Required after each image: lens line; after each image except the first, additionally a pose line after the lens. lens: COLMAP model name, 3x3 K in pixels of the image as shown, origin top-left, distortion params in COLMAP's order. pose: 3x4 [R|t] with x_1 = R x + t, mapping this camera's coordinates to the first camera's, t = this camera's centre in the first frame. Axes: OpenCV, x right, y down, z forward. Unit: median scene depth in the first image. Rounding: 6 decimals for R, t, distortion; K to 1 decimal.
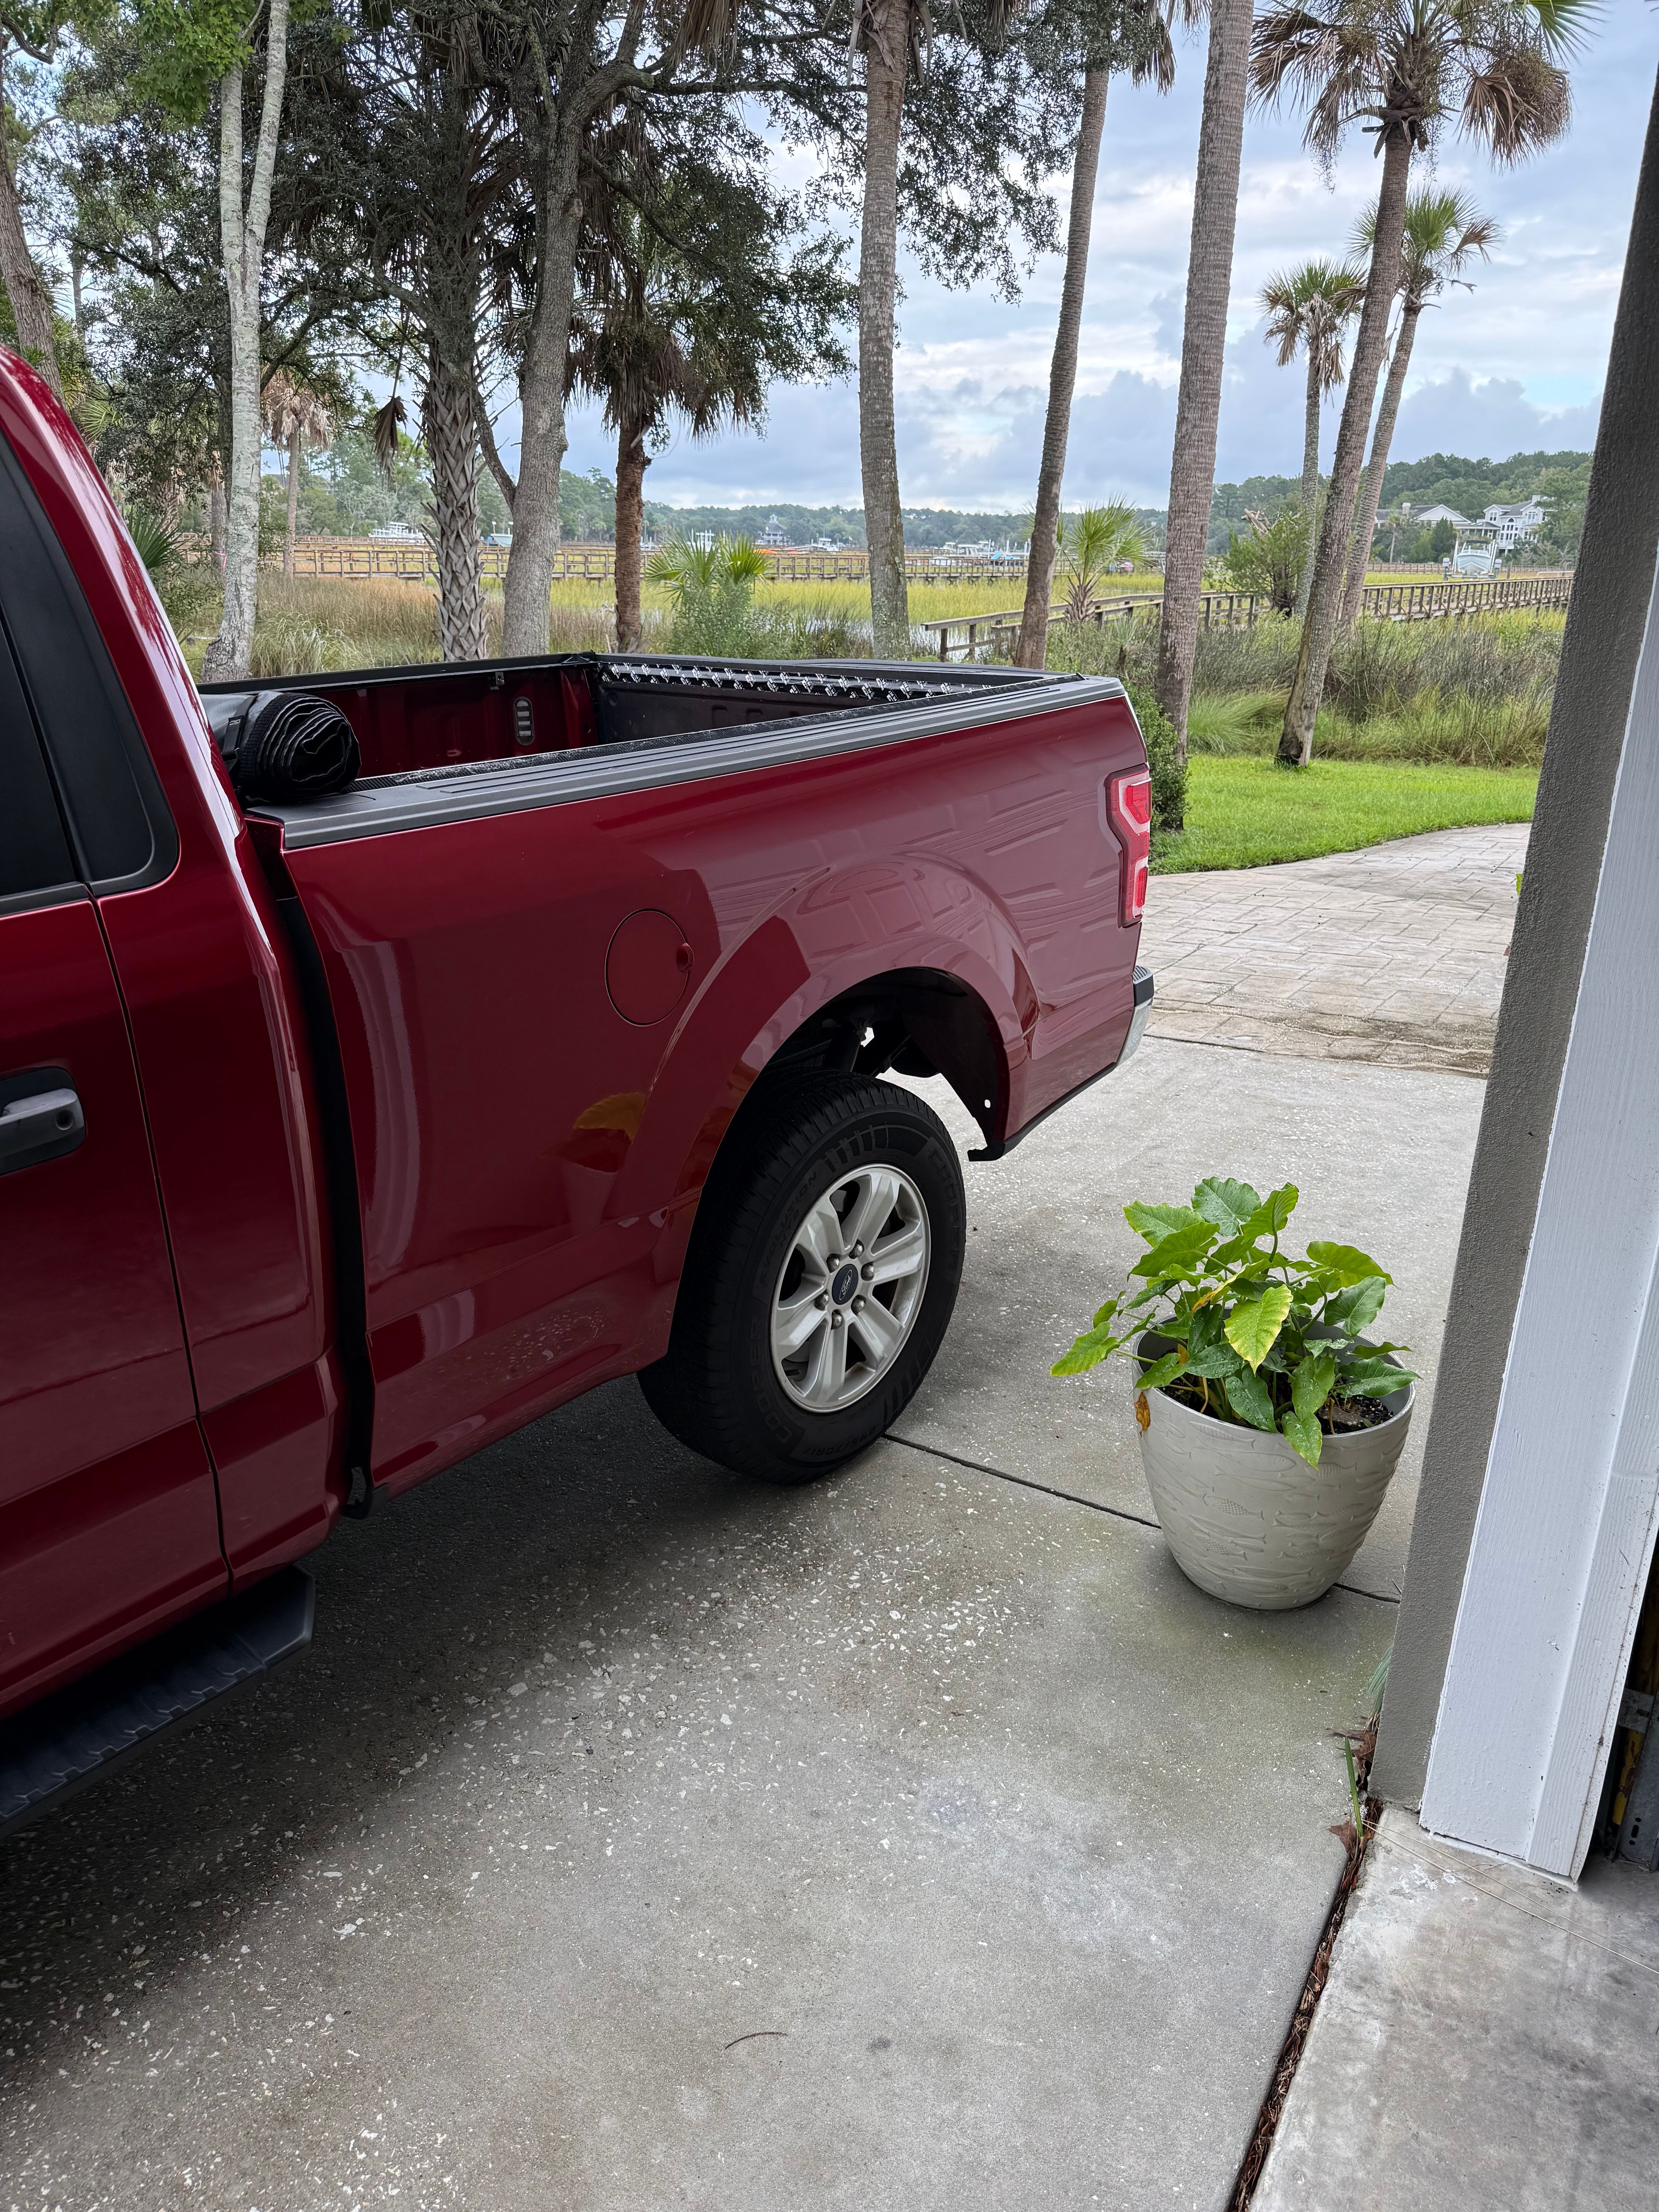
lens RADIAL K [[1564.4, 0, 808.0], [0, 1564.4, 1092.2], [0, 0, 1]] dist [0.013867, -0.026582]
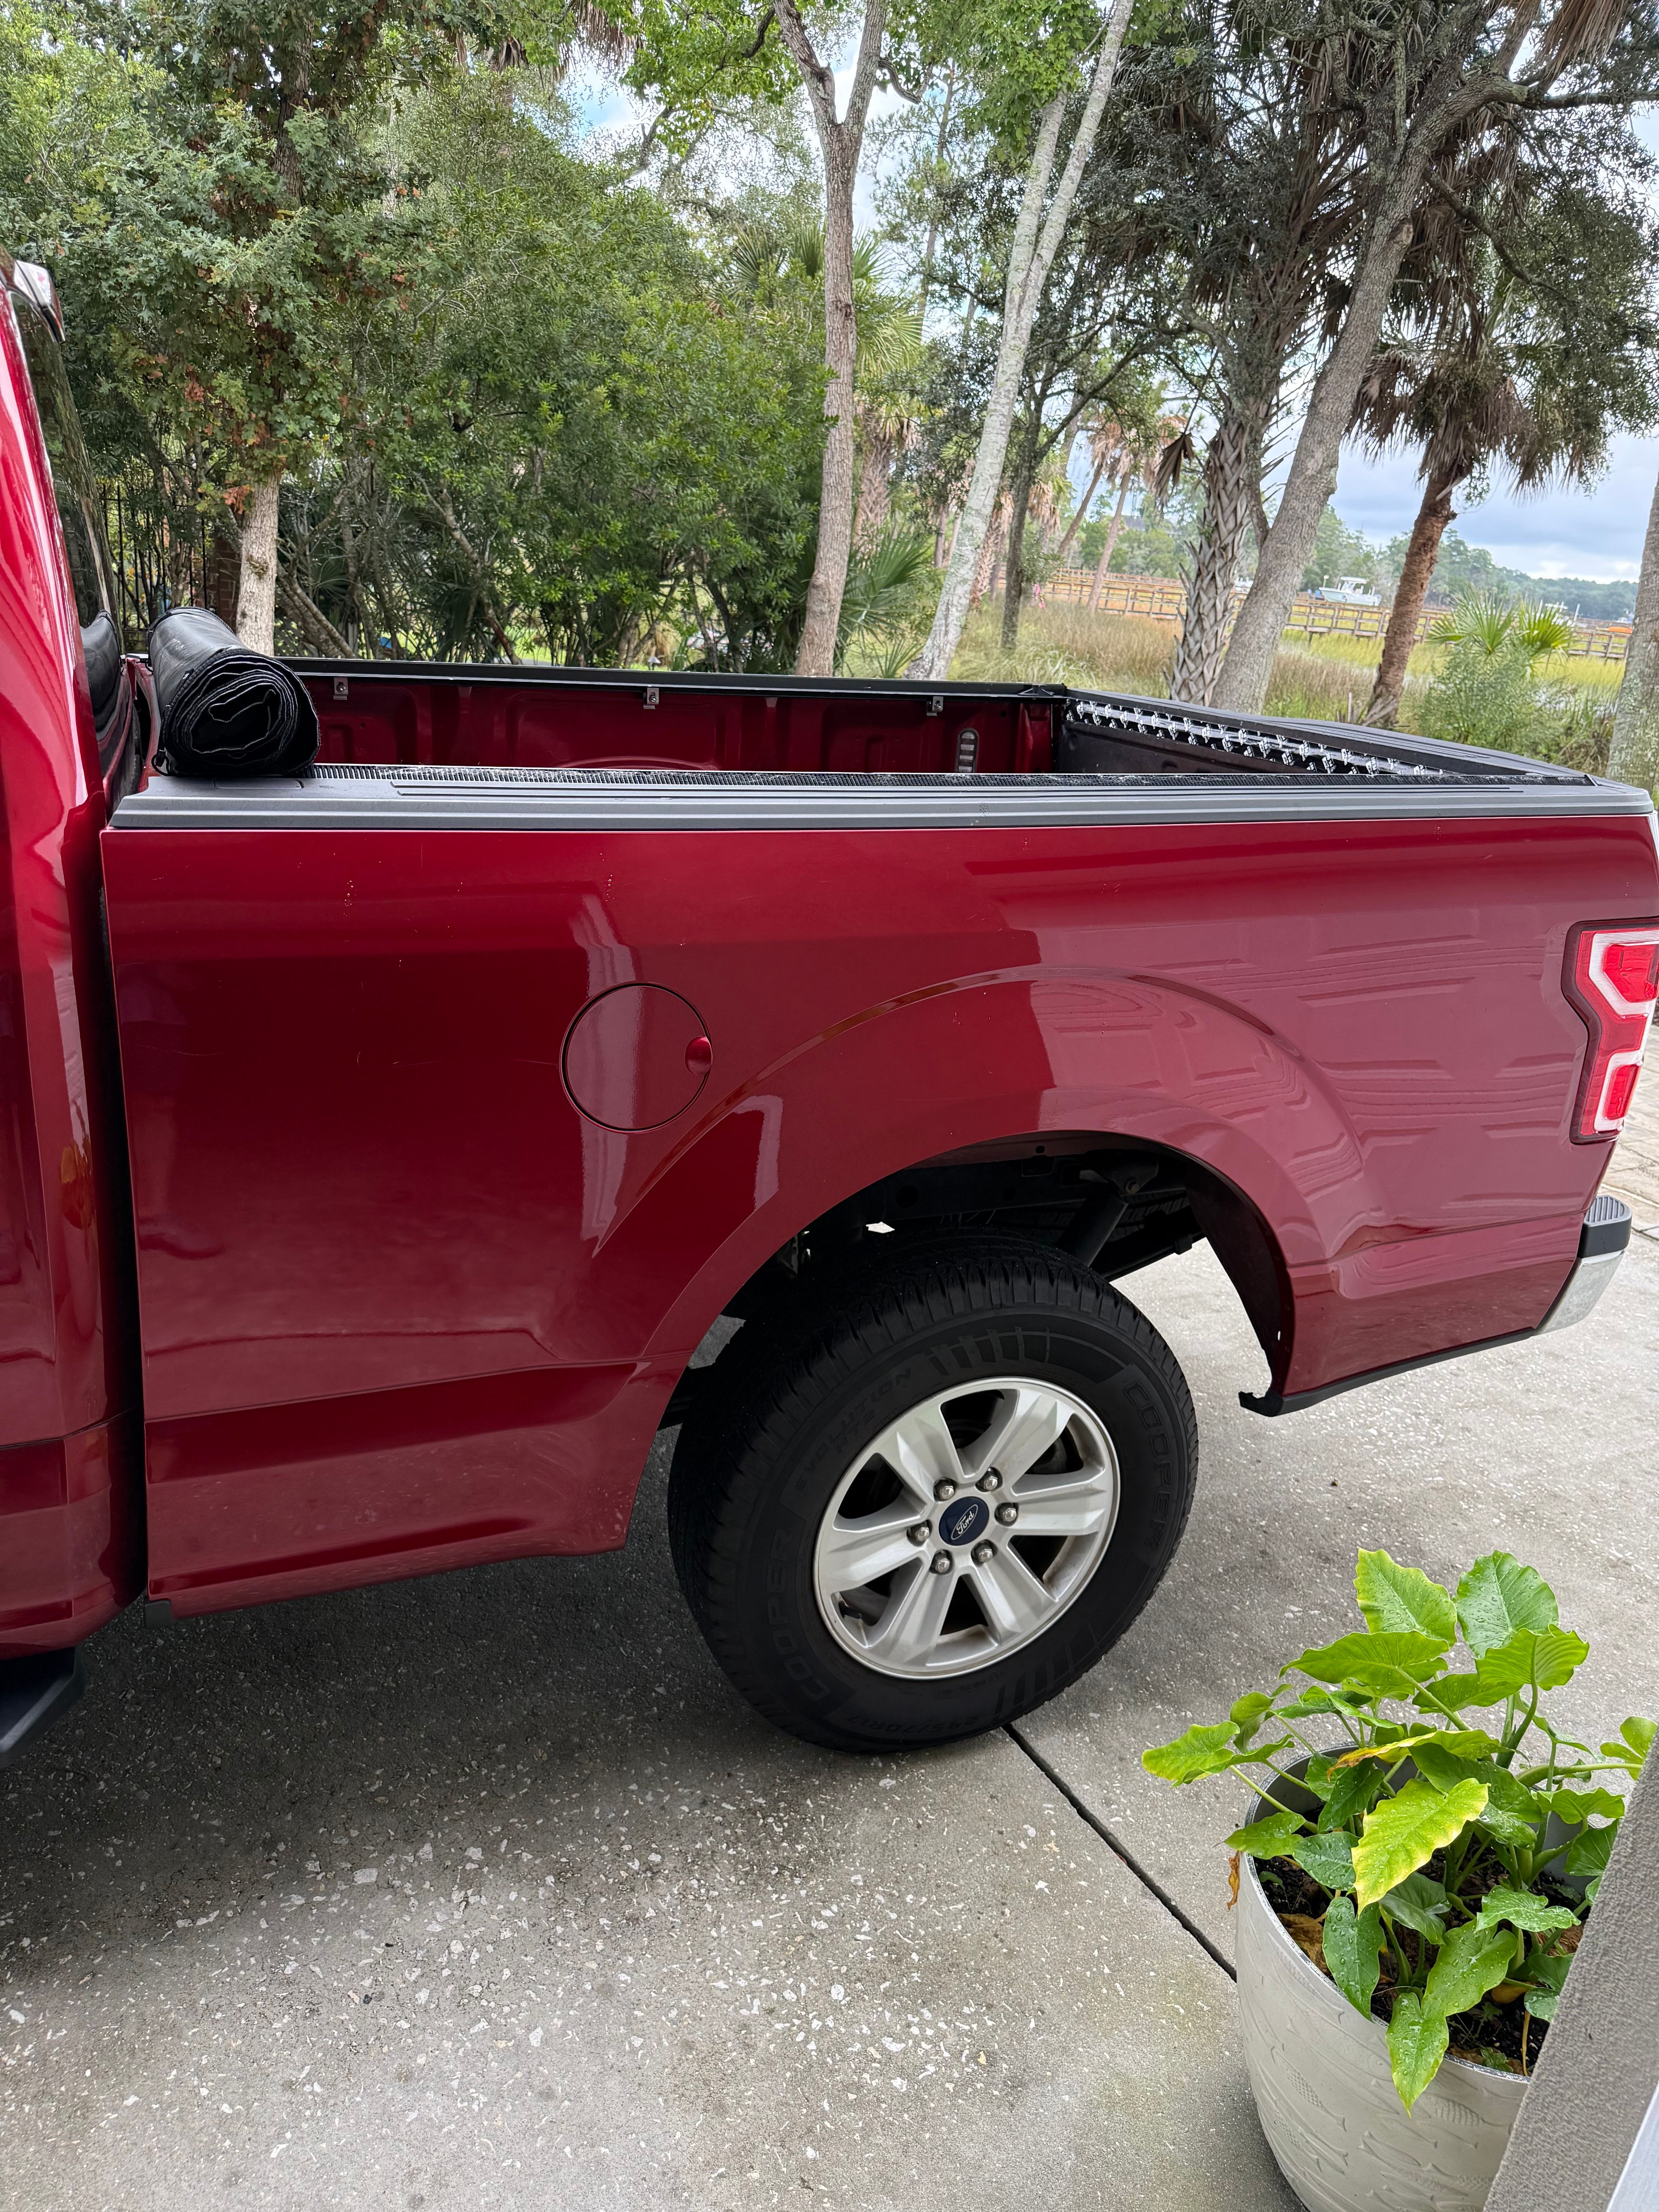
lens RADIAL K [[1564.4, 0, 808.0], [0, 1564.4, 1092.2], [0, 0, 1]] dist [0.013867, -0.026582]
pose [[0.873381, 0.219876, -0.434581, 0.169537], [-0.231983, 0.972379, 0.025755, -0.055879], [0.428240, 0.078321, 0.900265, 0.196067]]
